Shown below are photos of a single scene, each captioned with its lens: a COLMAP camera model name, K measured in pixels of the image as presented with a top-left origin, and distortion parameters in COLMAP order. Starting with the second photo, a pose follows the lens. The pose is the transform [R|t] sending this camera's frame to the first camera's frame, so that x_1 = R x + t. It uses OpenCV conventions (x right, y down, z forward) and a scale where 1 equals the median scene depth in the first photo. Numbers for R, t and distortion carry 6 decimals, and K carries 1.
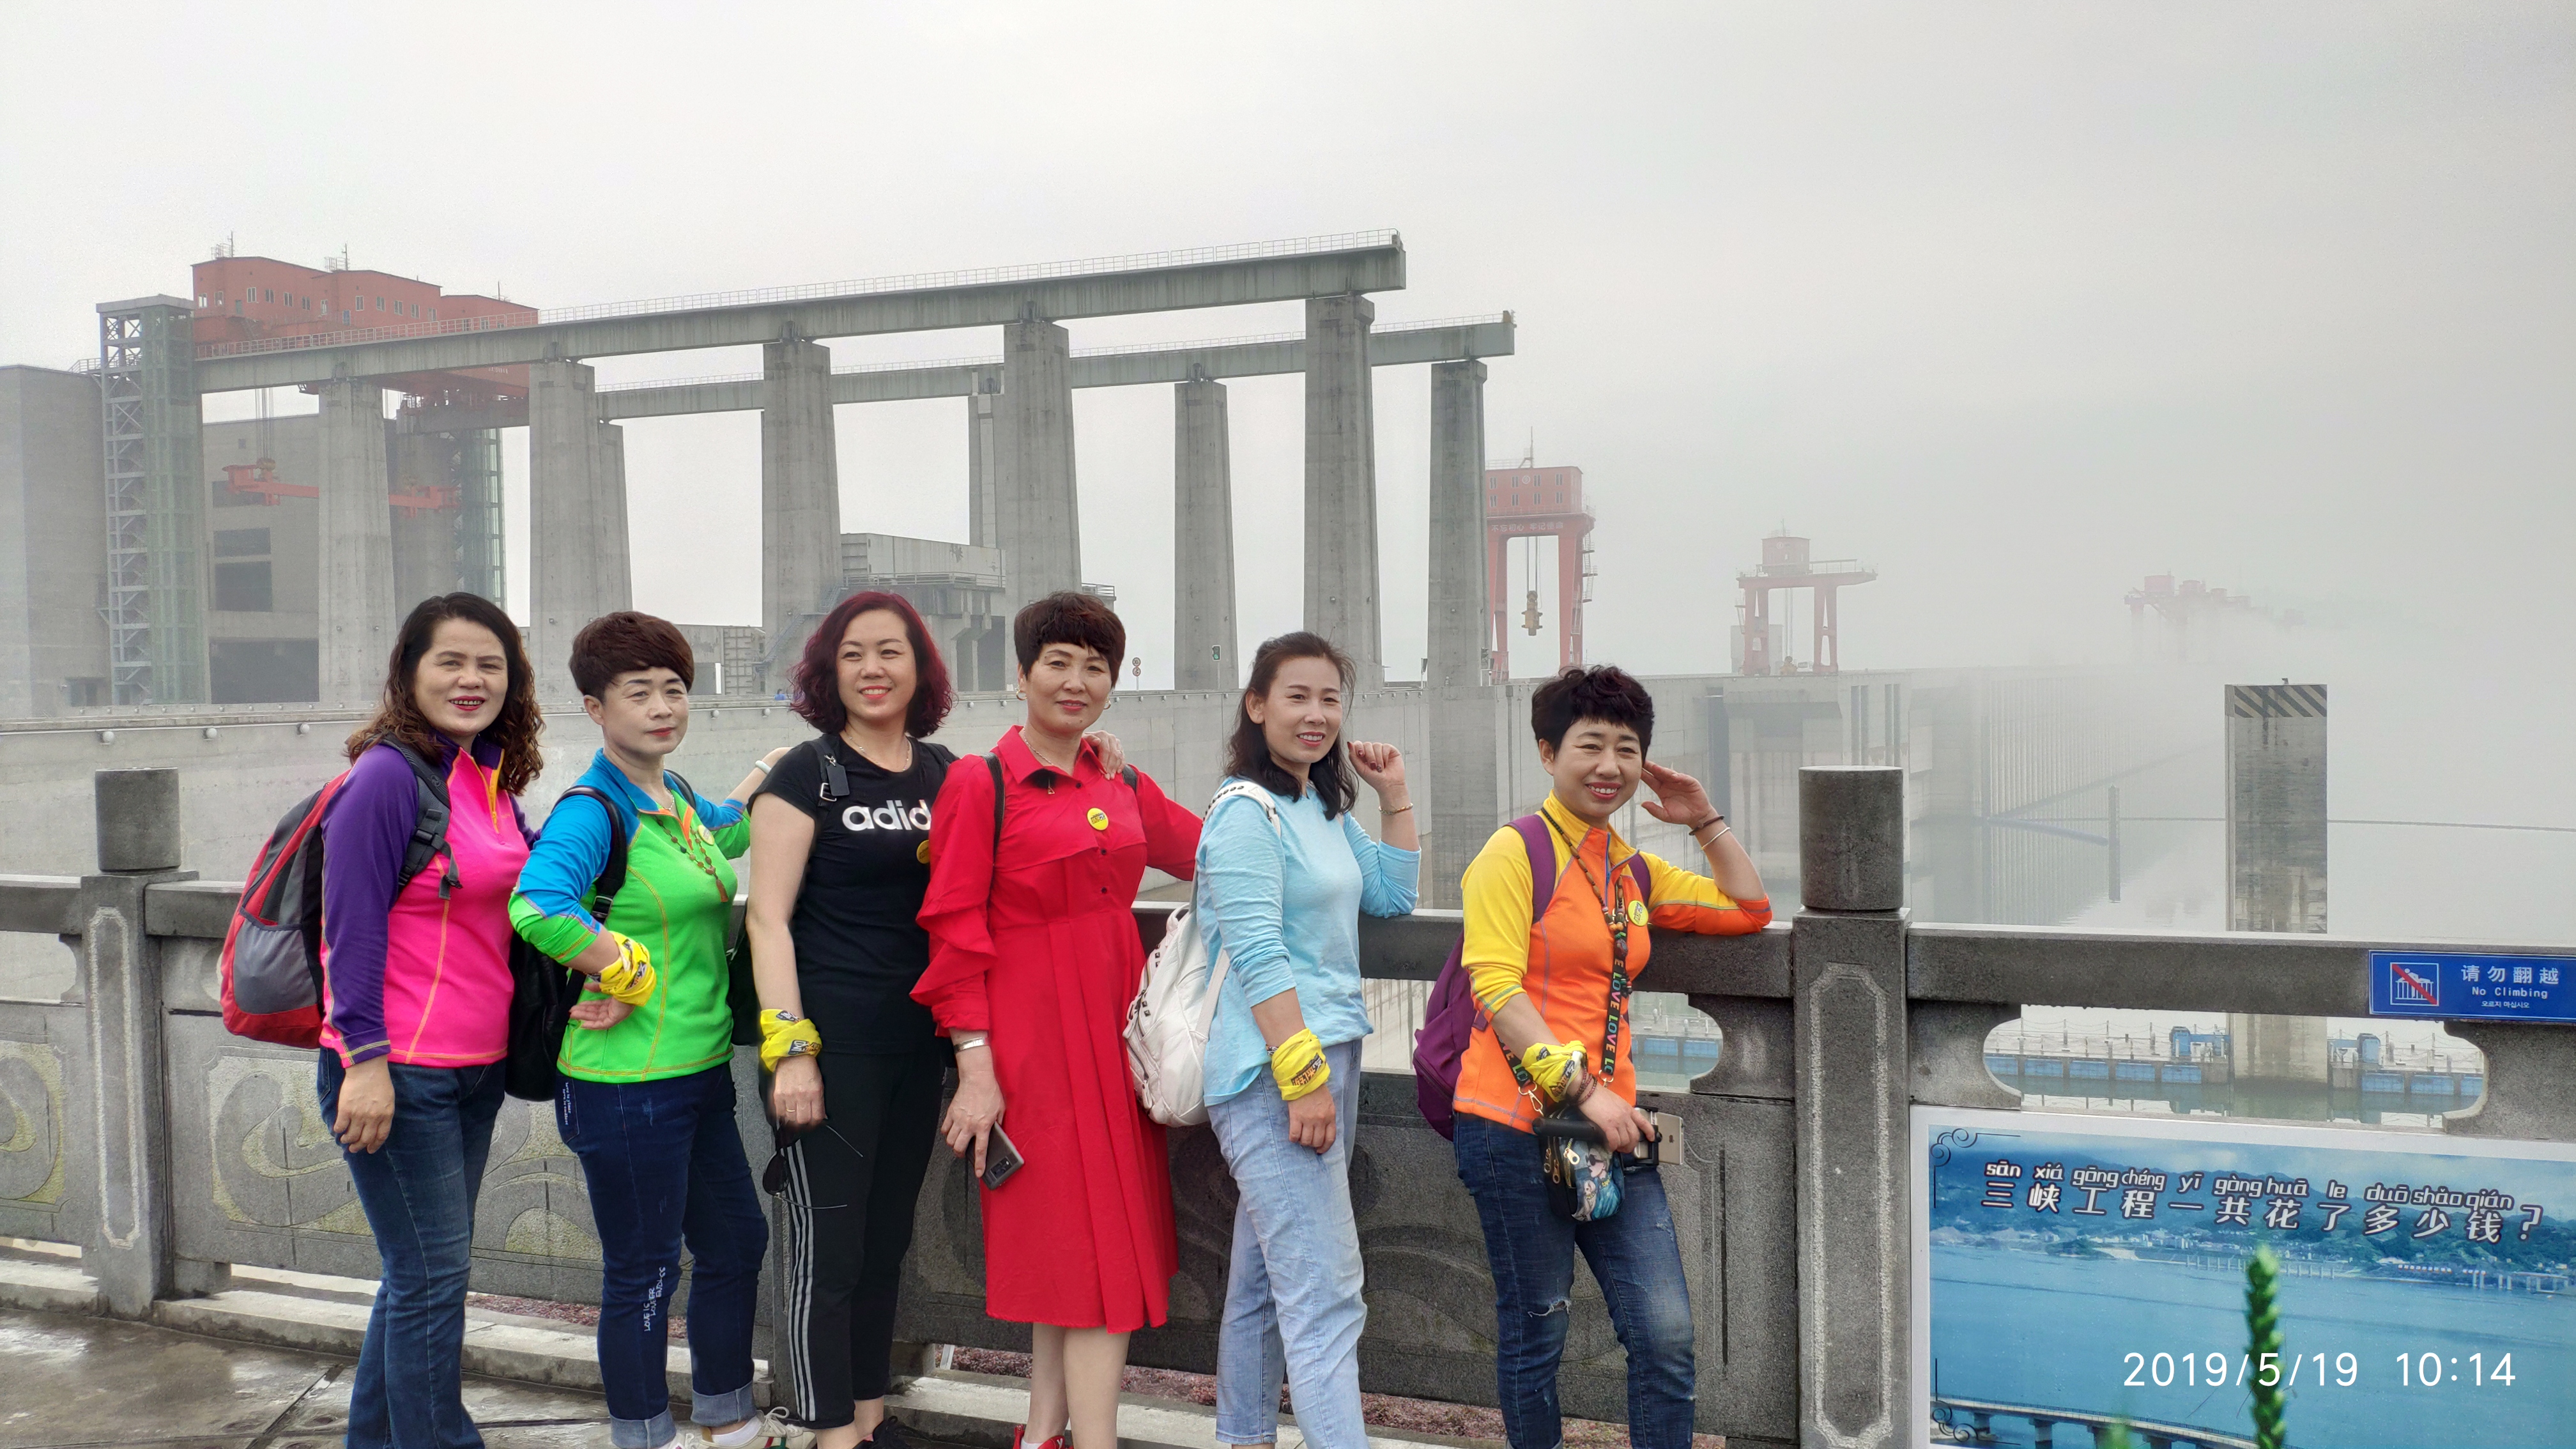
lens RADIAL K [[2025.4, 0, 1290.4], [0, 2025.4, 779.8], [0, 0, 1]] dist [0.121872, -0.245143]
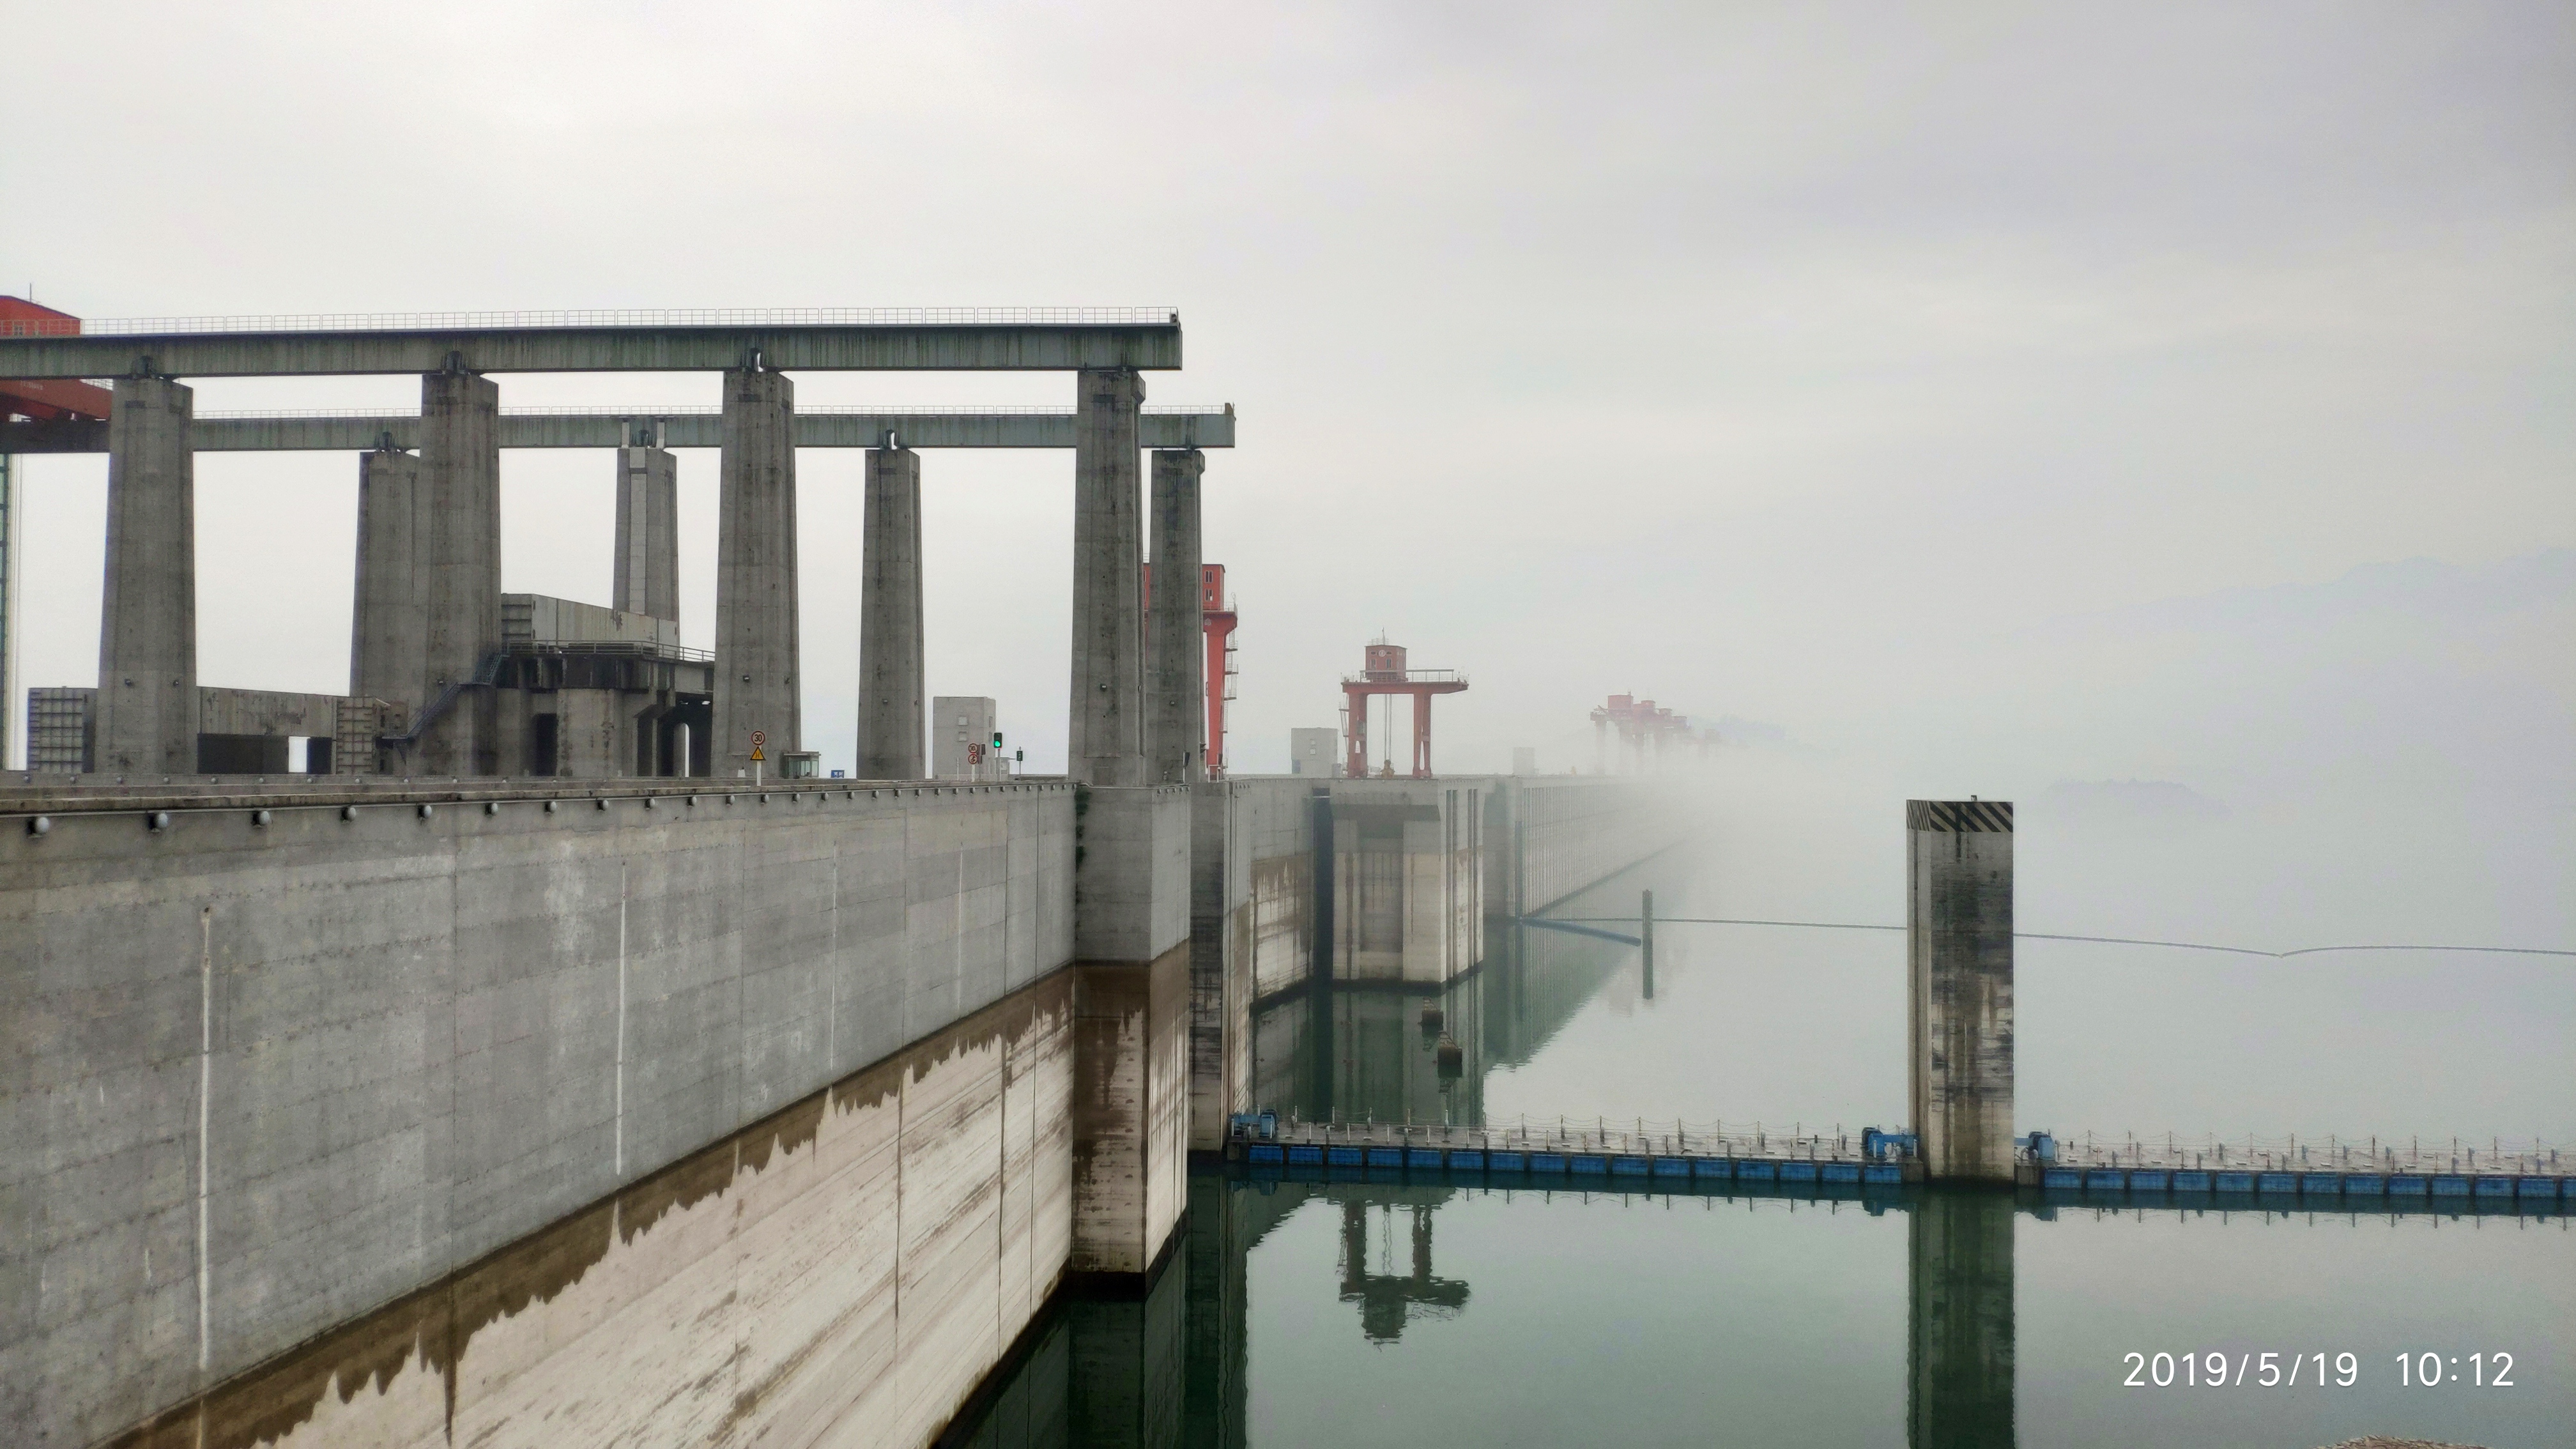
lens RADIAL K [[2025.6, 0, 1288.0], [0, 2025.6, 724.5], [0, 0, 1]] dist [0.107239, -0.235127]
pose [[0.962520, 0.031205, 0.269409, -0.133507], [-0.011126, 0.997066, -0.075738, -0.001707], [-0.270982, 0.069902, 0.960043, 0.070578]]
